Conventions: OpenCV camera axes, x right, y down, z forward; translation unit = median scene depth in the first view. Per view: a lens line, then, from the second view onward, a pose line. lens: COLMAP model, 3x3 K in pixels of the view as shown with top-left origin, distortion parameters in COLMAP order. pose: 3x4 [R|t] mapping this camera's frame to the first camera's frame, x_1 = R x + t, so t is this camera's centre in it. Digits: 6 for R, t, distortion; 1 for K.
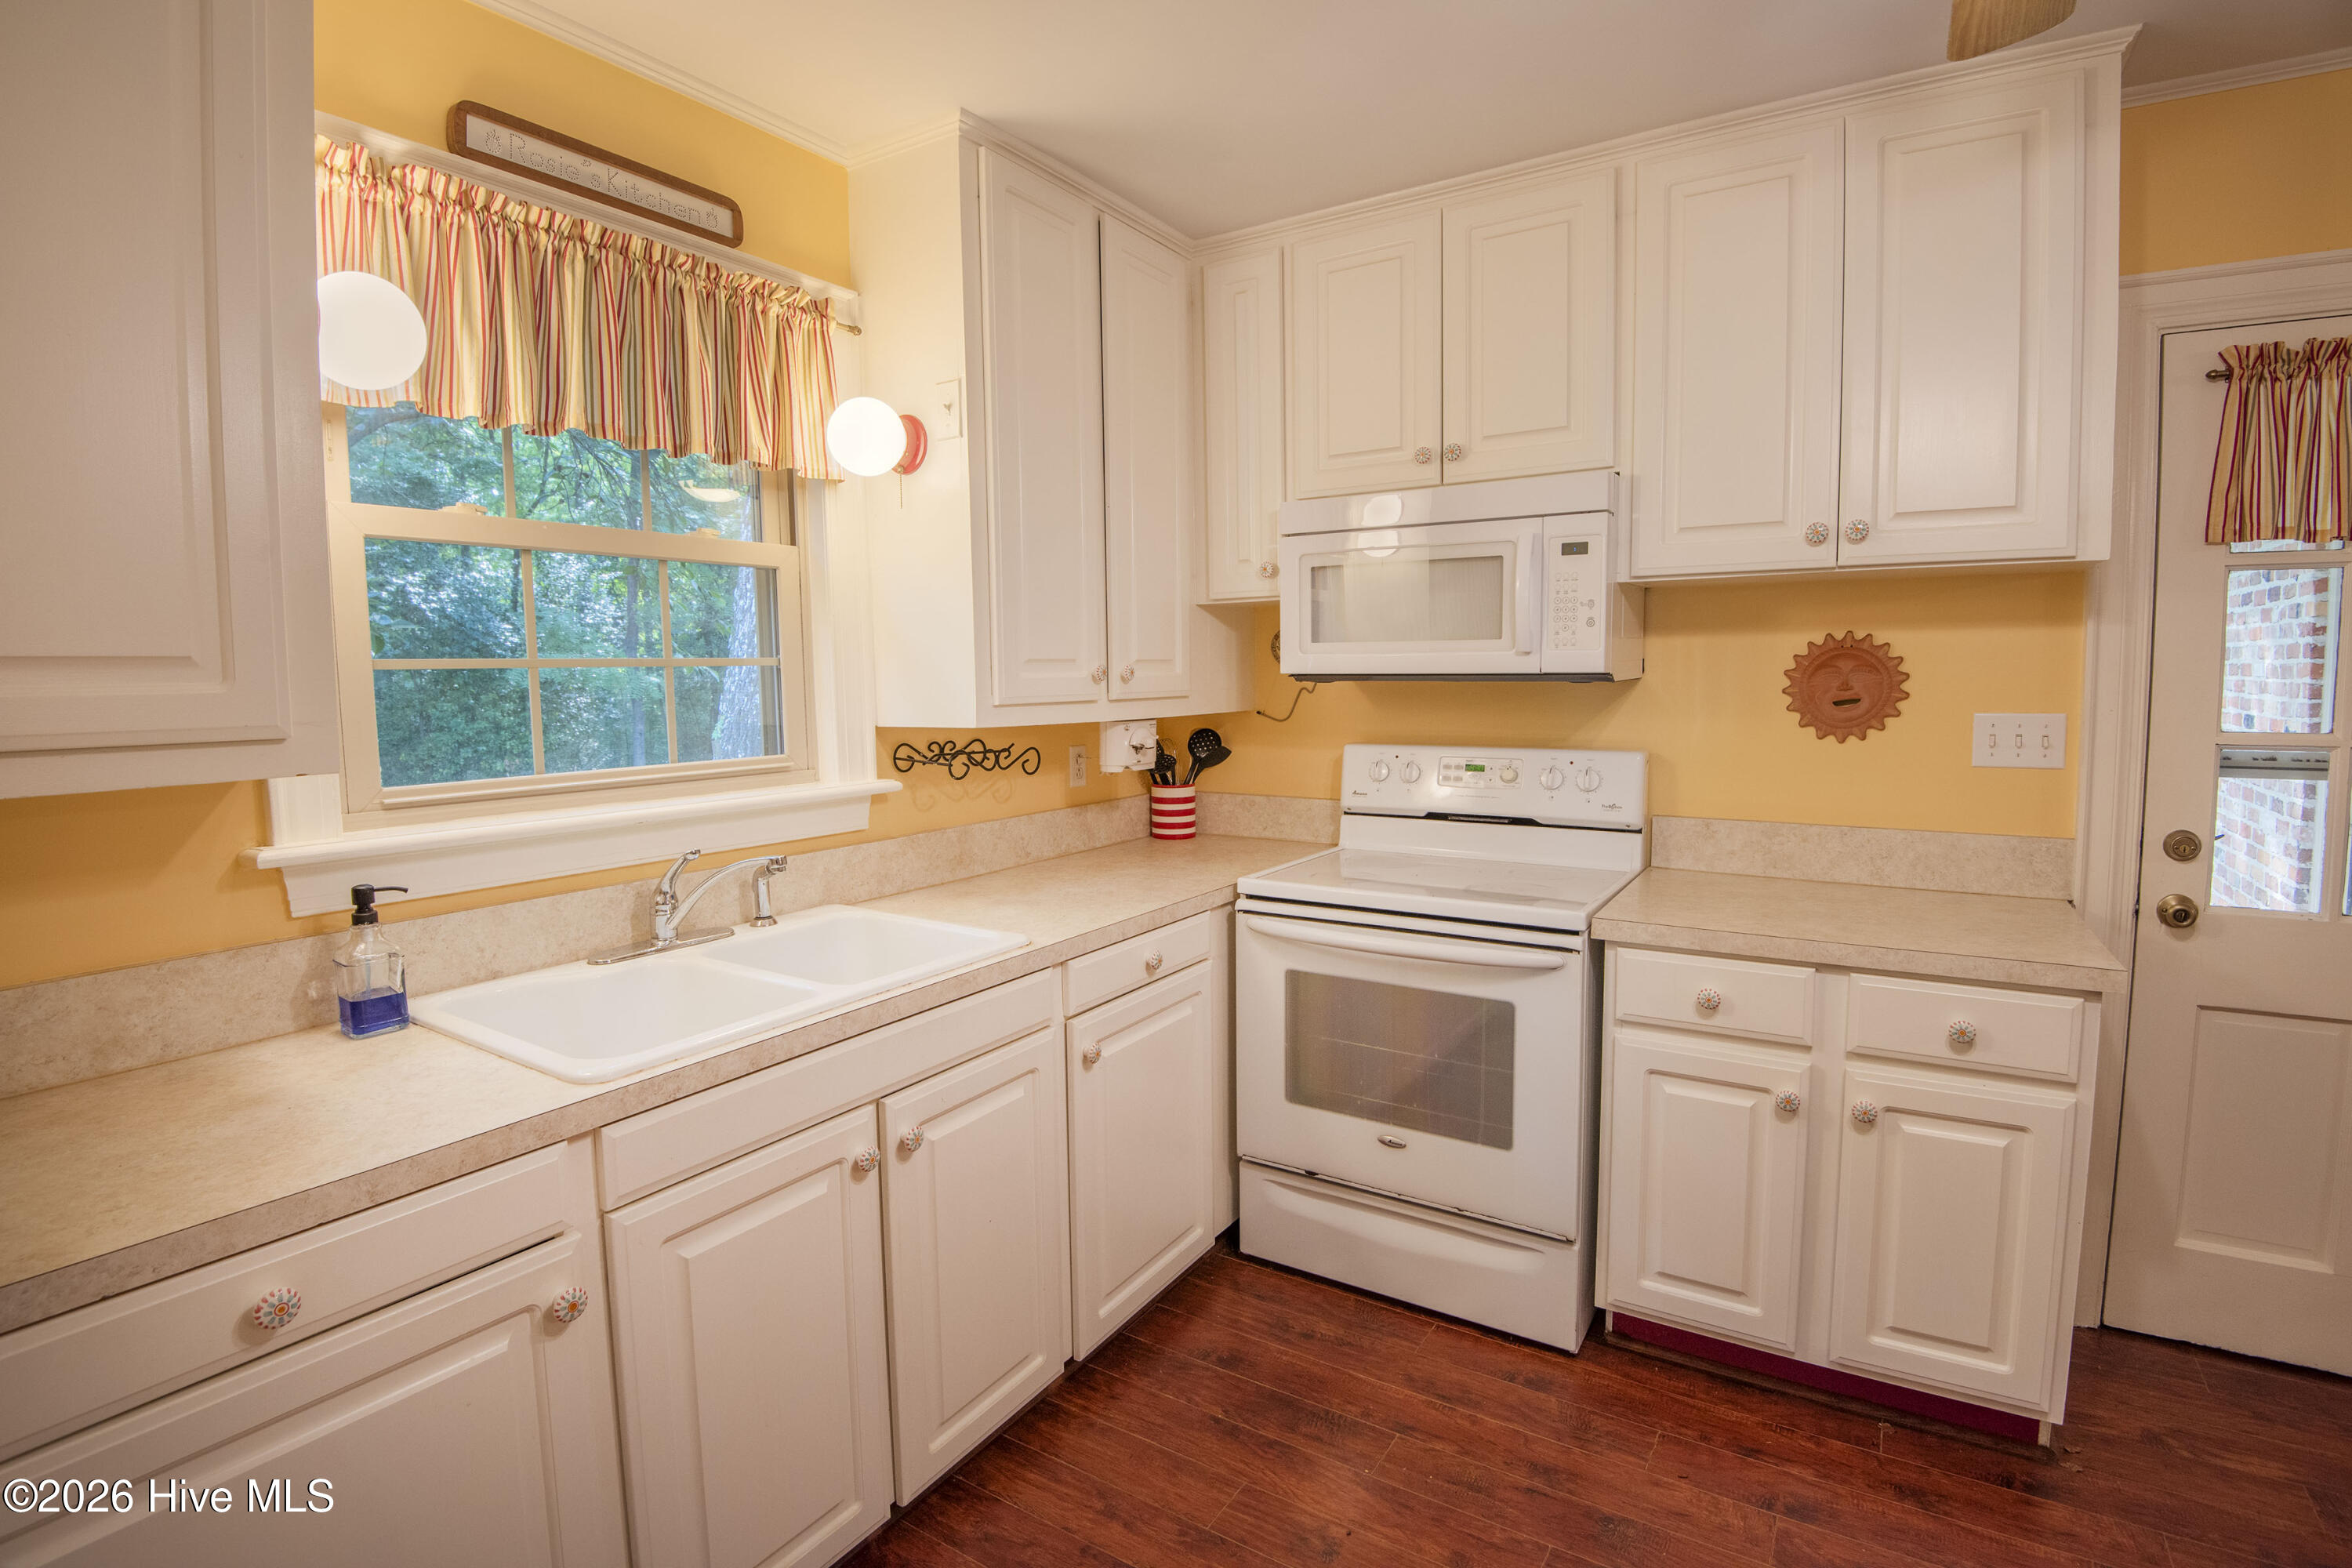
lens RADIAL K [[1101.2, 0, 1181.2], [0, 1101.2, 764.0], [0, 0, 1]] dist [-0.001536, -0.036606]
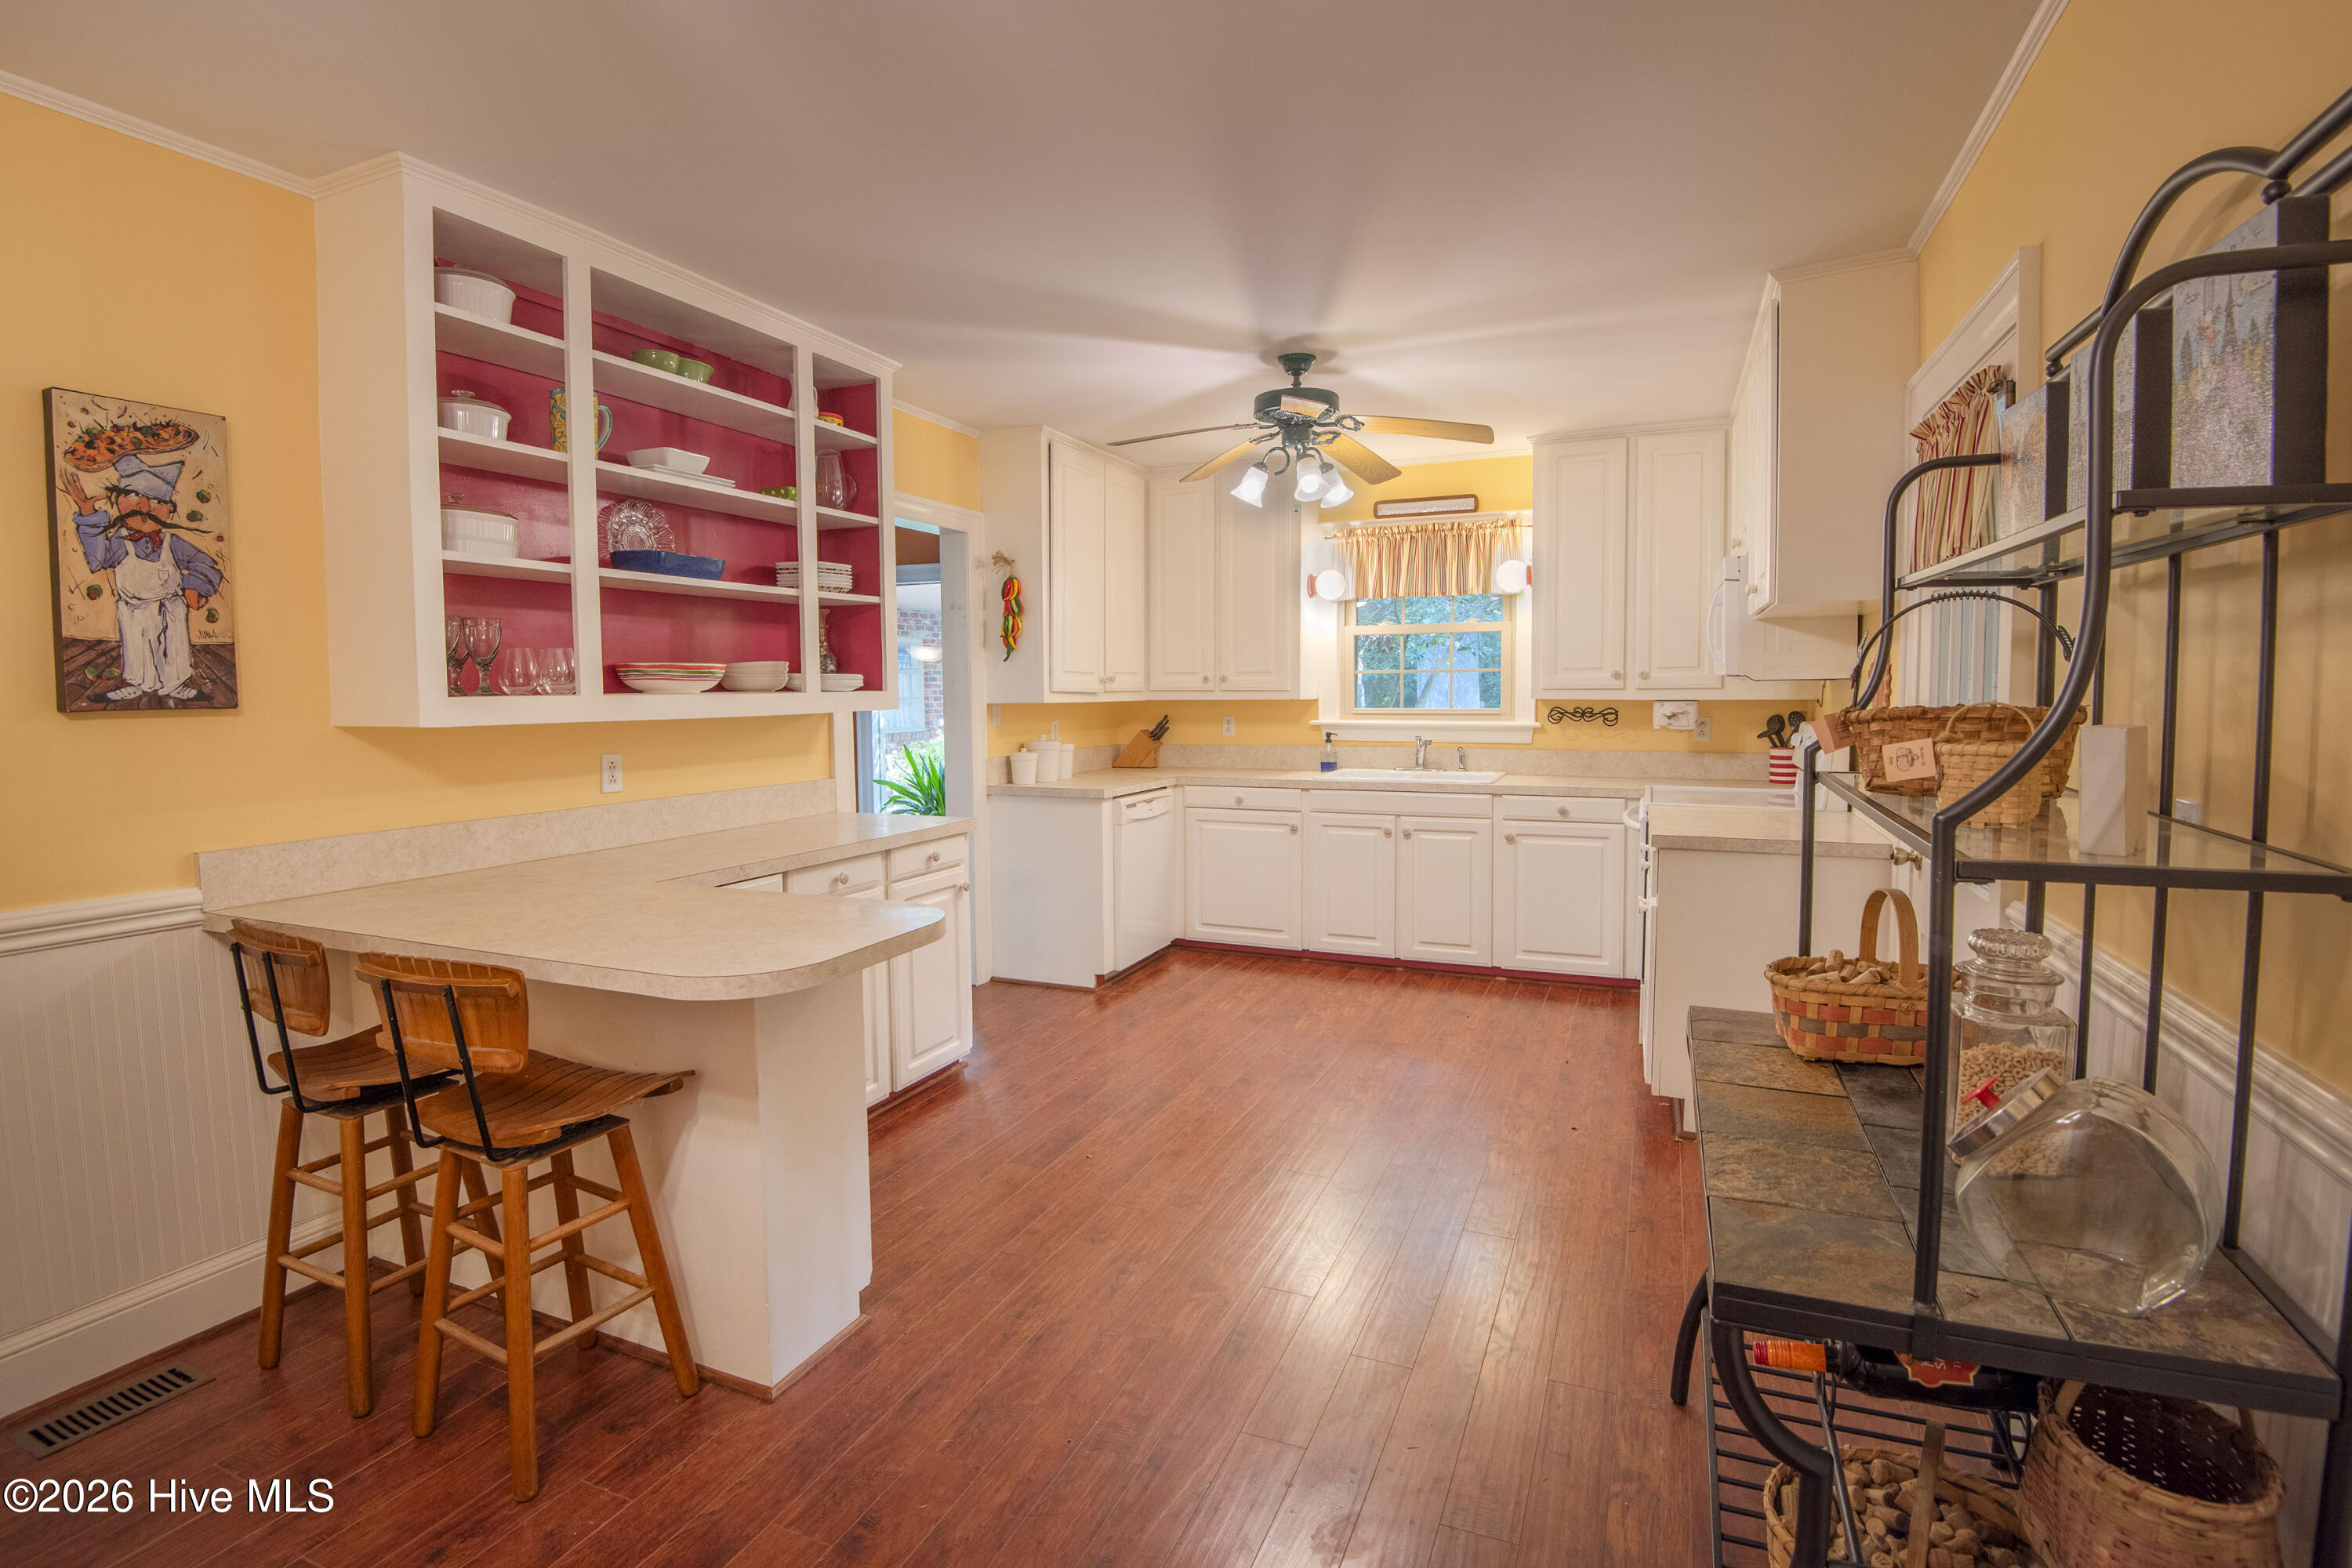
lens RADIAL K [[1138.7, 0, 1168.0], [0, 1138.7, 752.3], [0, 0, 1]] dist [-0.017507, -0.017813]
pose [[0.164007, 0.068221, -0.984097, 1.964946], [-0.075320, 0.995560, 0.056463, 0.001498], [0.983579, 0.064862, 0.168418, -0.125208]]
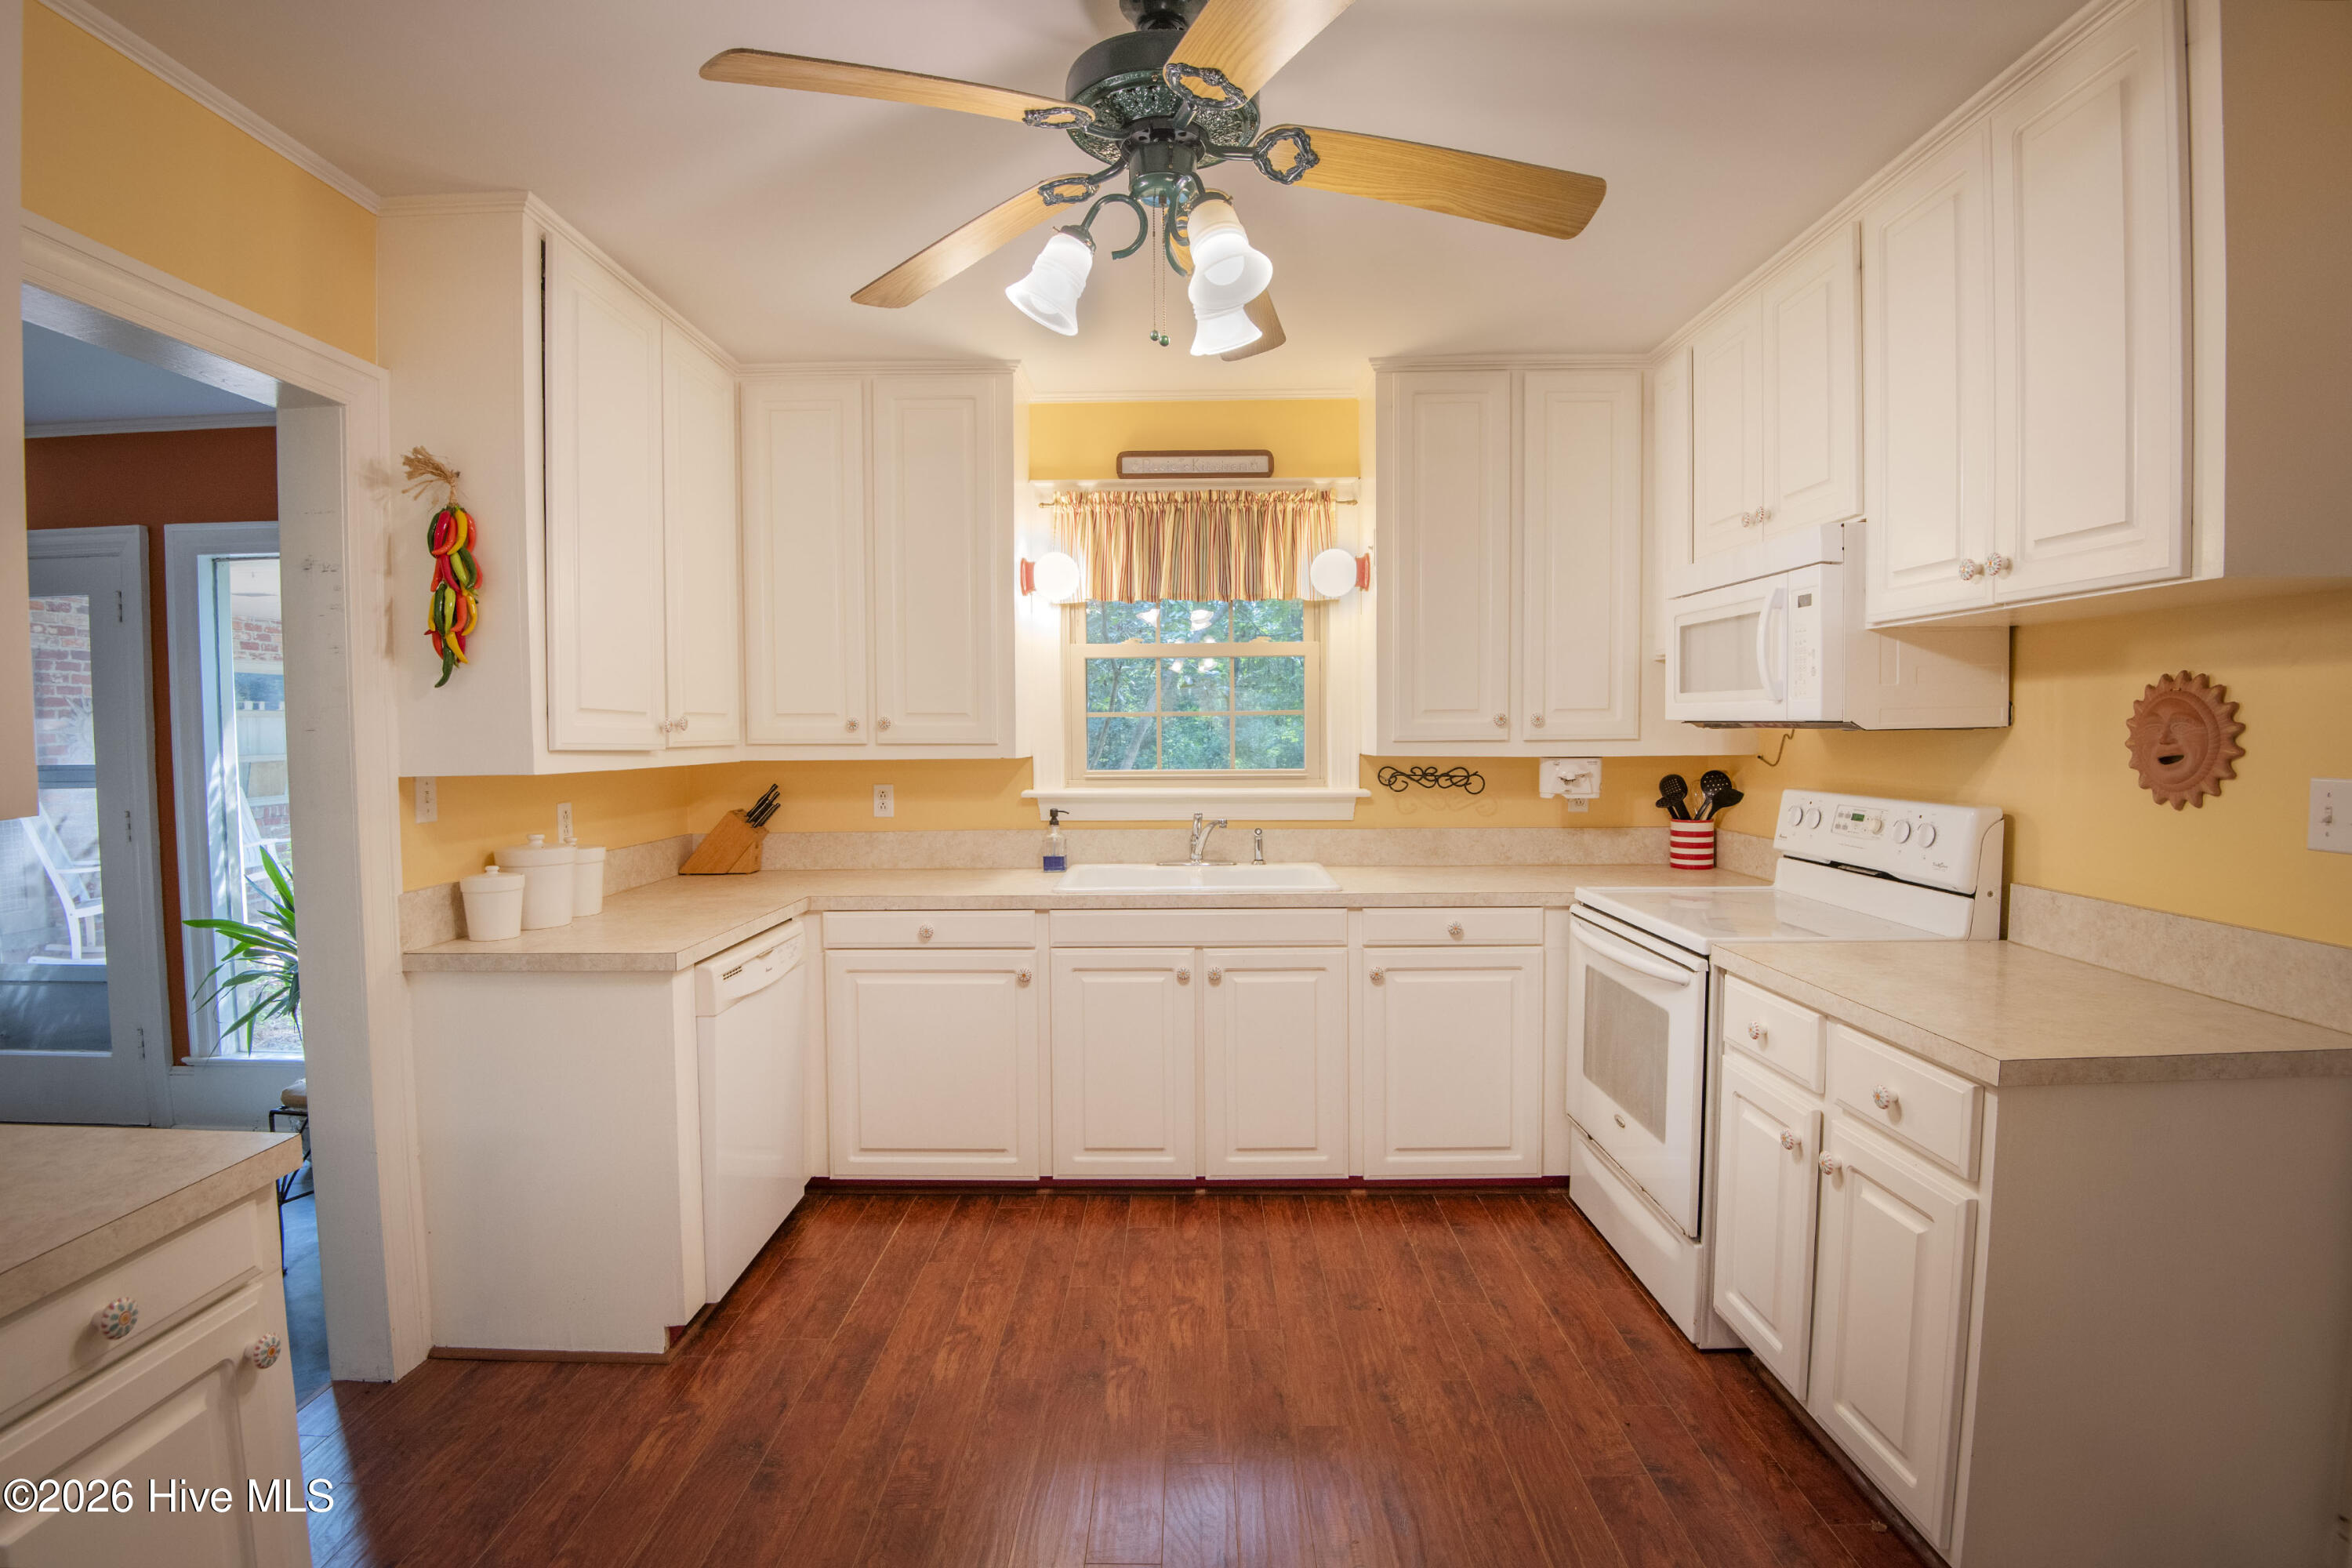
lens RADIAL K [[1105.0, 0, 1182.3], [0, 1105.0, 781.7], [0, 0, 1]] dist [-0.017414, -0.012513]
pose [[0.536807, 0.049928, -0.842226, 0.926732], [-0.069108, 0.997495, 0.015086, -0.001495], [0.840870, 0.050107, 0.538913, -0.038934]]
